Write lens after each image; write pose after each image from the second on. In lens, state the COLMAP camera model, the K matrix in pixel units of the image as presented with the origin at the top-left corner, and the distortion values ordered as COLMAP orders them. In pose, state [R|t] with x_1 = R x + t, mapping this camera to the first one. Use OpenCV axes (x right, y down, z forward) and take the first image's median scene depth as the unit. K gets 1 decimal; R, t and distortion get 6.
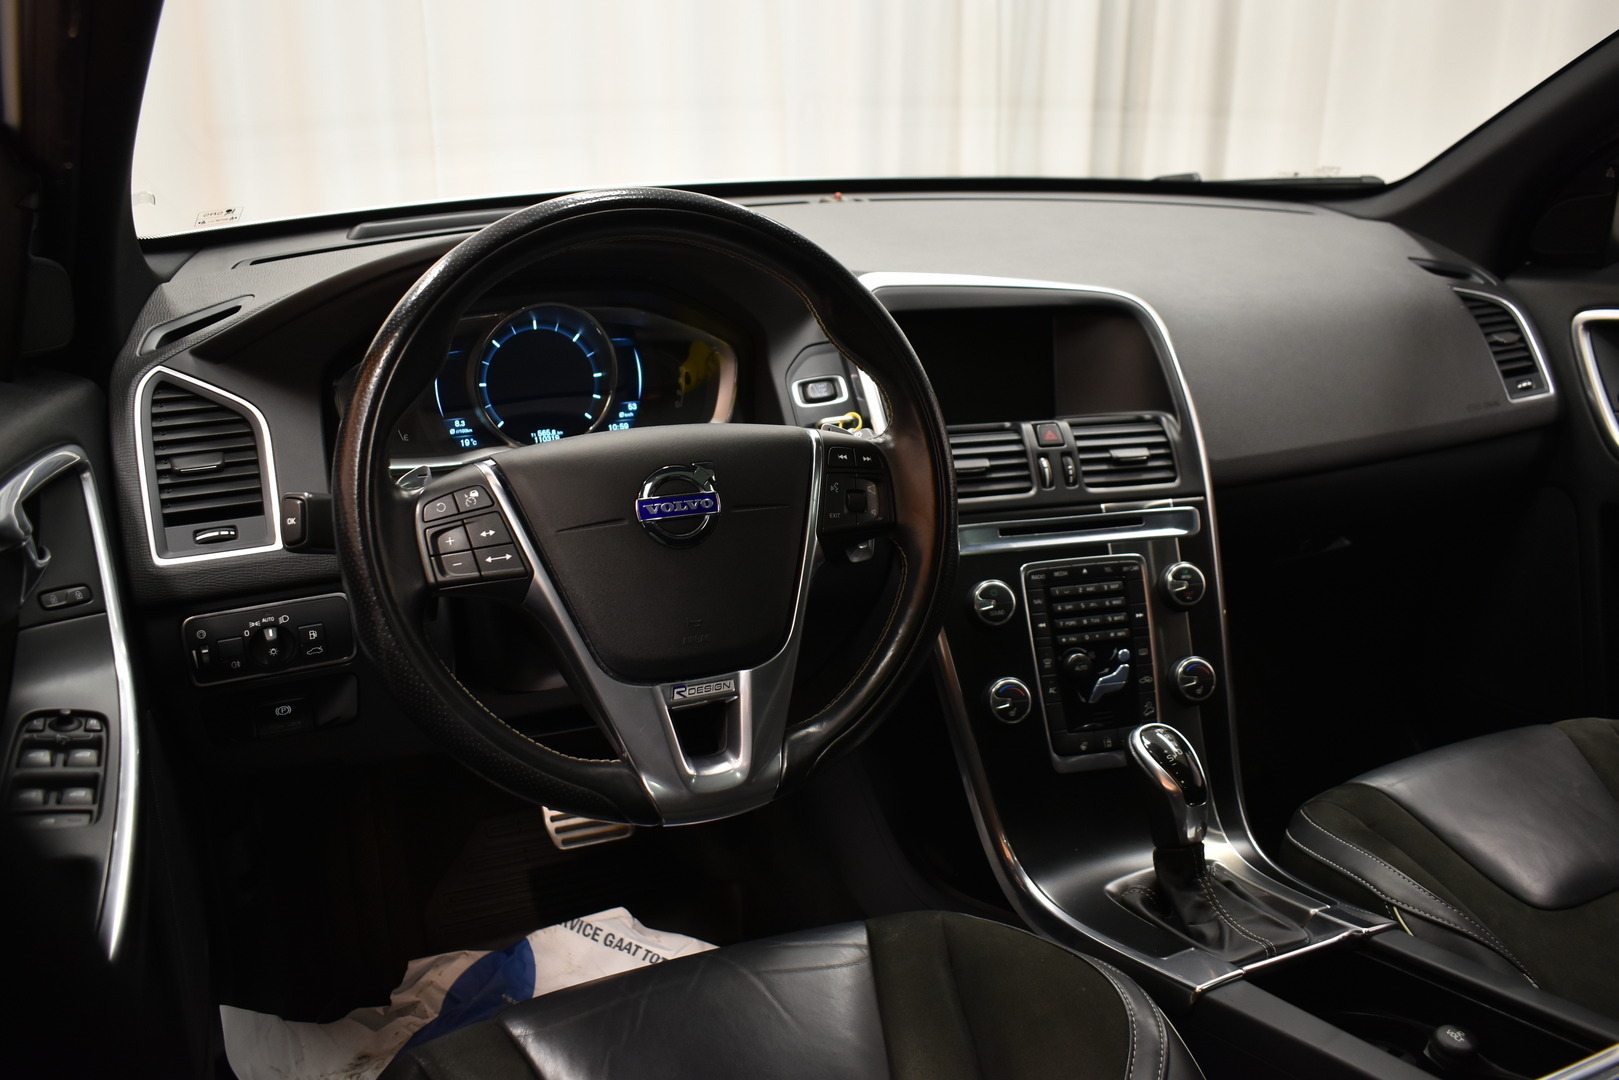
lens RADIAL K [[1368.8, 0, 811.6], [0, 1368.8, 544.9], [0, 0, 1]] dist [-0.096558, 0.006932]
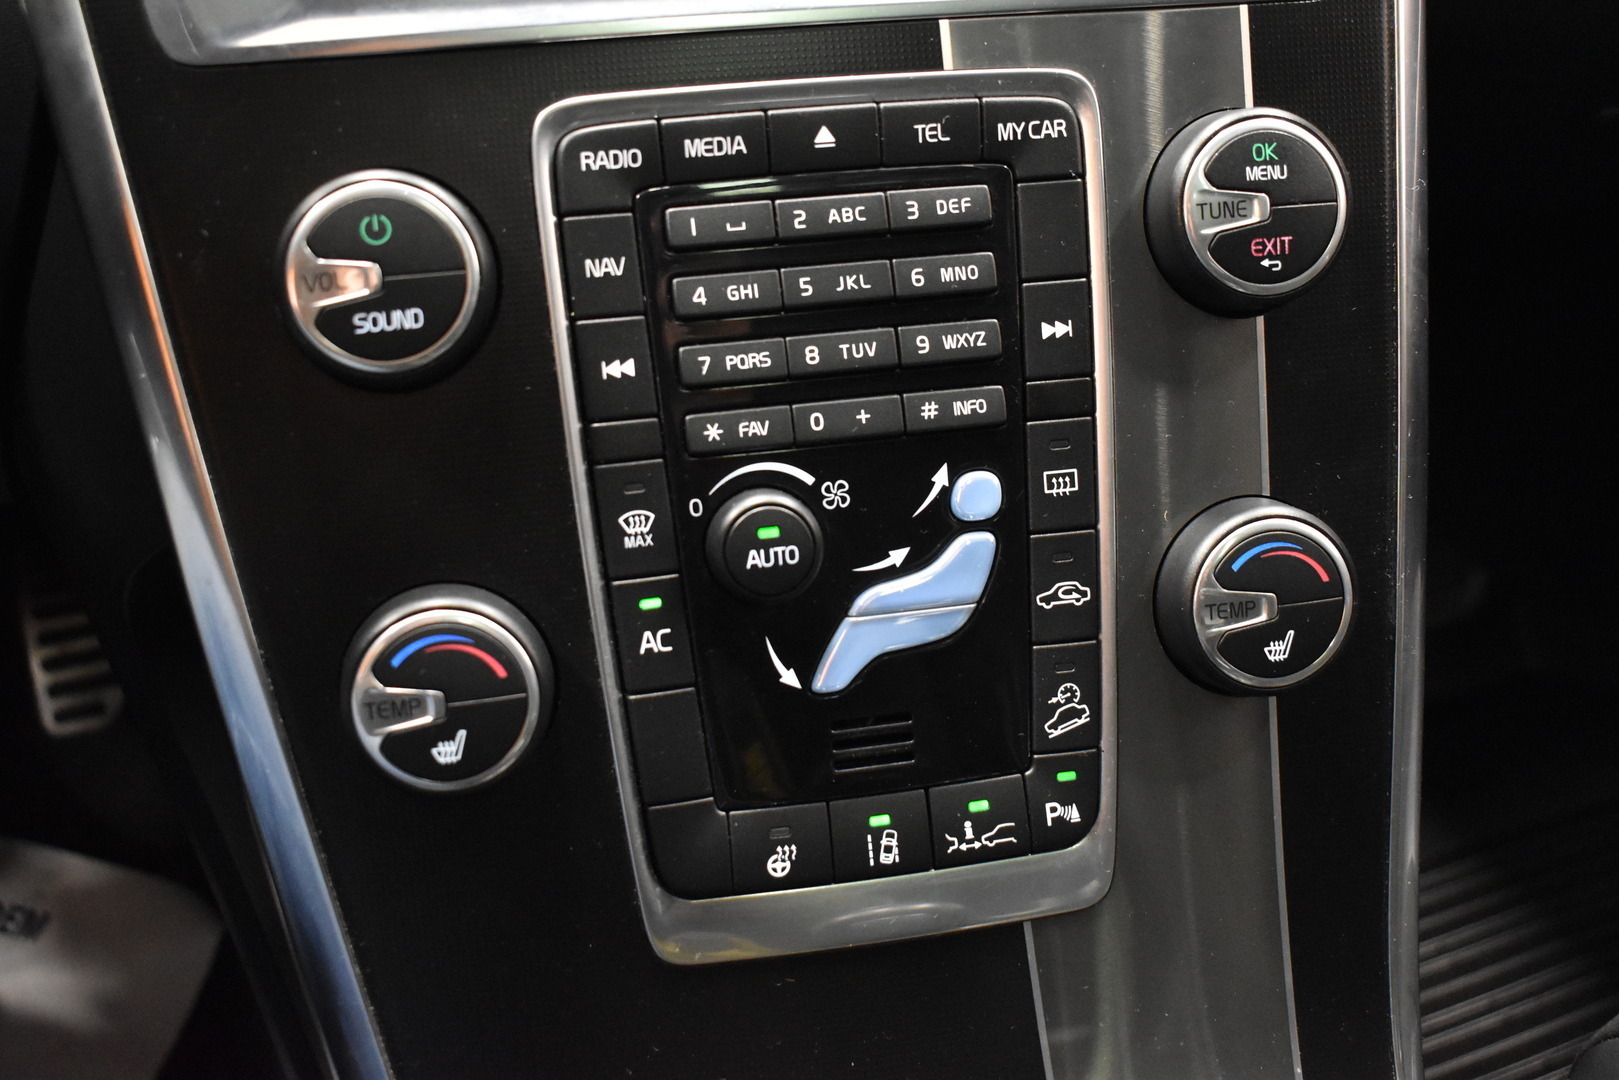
lens RADIAL K [[1807.9, 0, 812.2], [0, 1807.9, 540.2], [0, 0, 1]] dist [-0.077637, 0.000000]
pose [[0.999097, 0.029561, -0.030506, 0.208523], [-0.020978, 0.967816, 0.250781, 0.008697], [0.036937, -0.249915, 0.967563, 0.680505]]
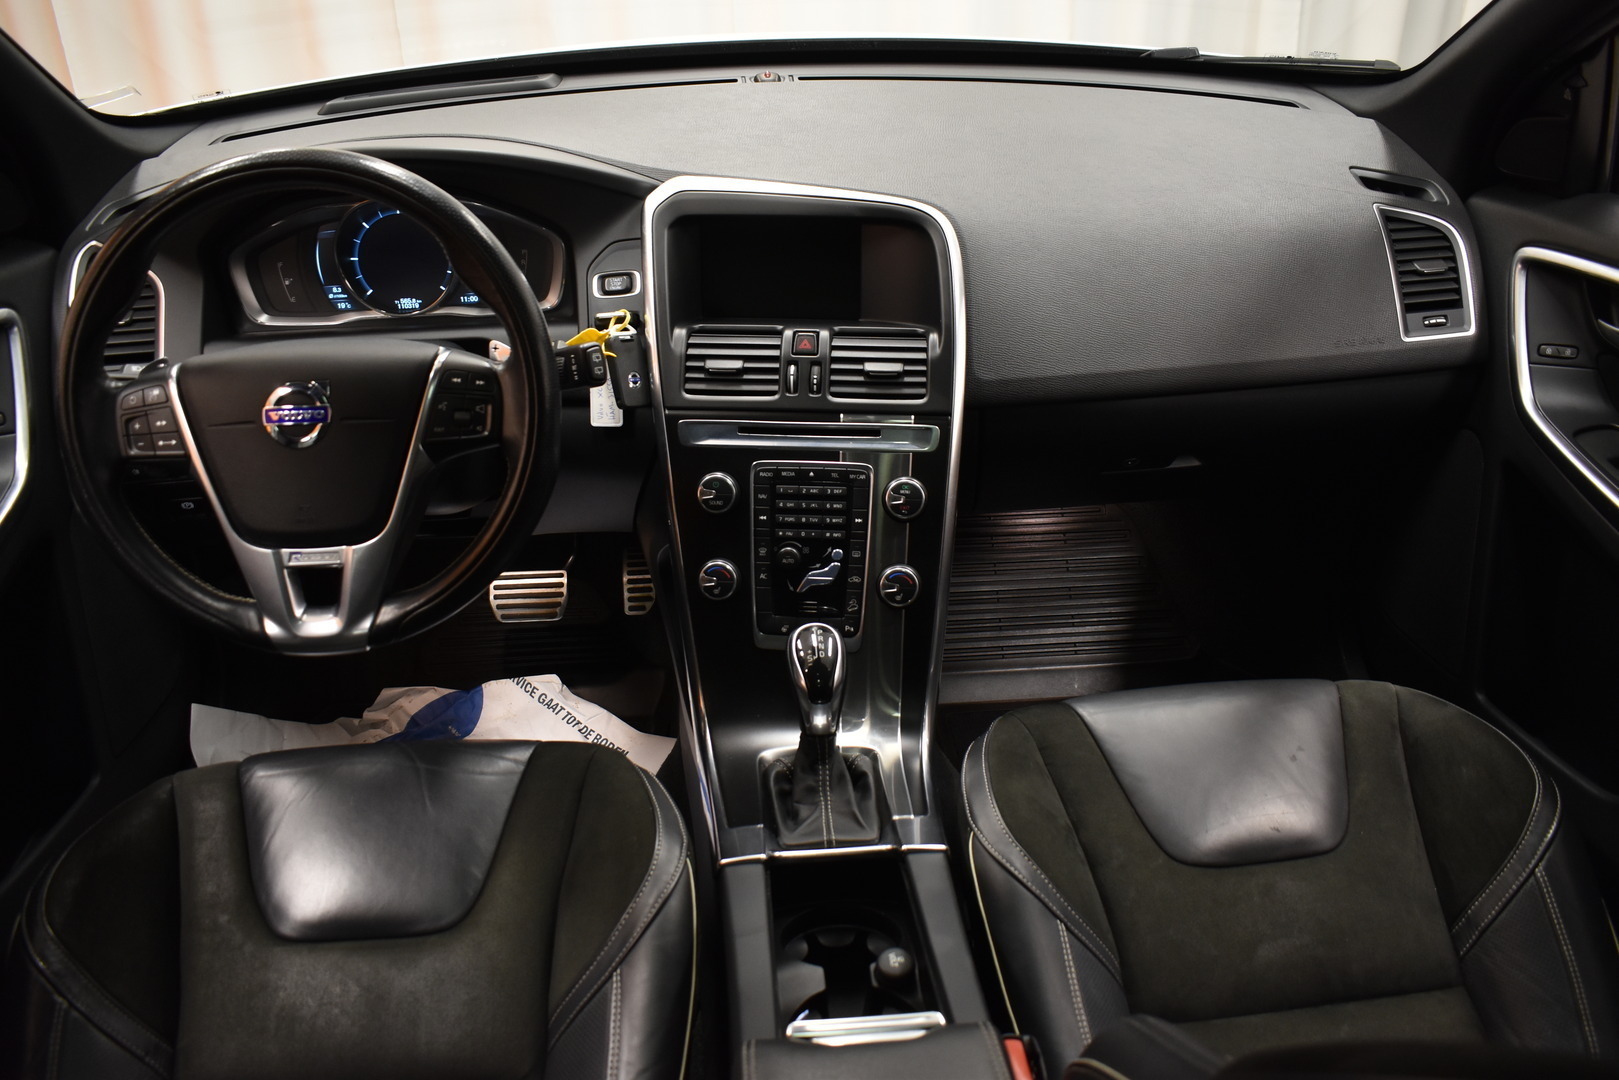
lens RADIAL K [[1274.6, 0, 795.5], [0, 1274.6, 569.8], [0, 0, 1]] dist [-0.098887, 0.016872]
pose [[0.944024, 0.157034, -0.290101, 0.494951], [-0.090157, 0.968763, 0.231018, -0.141048], [0.317317, -0.191932, 0.928694, 0.028675]]
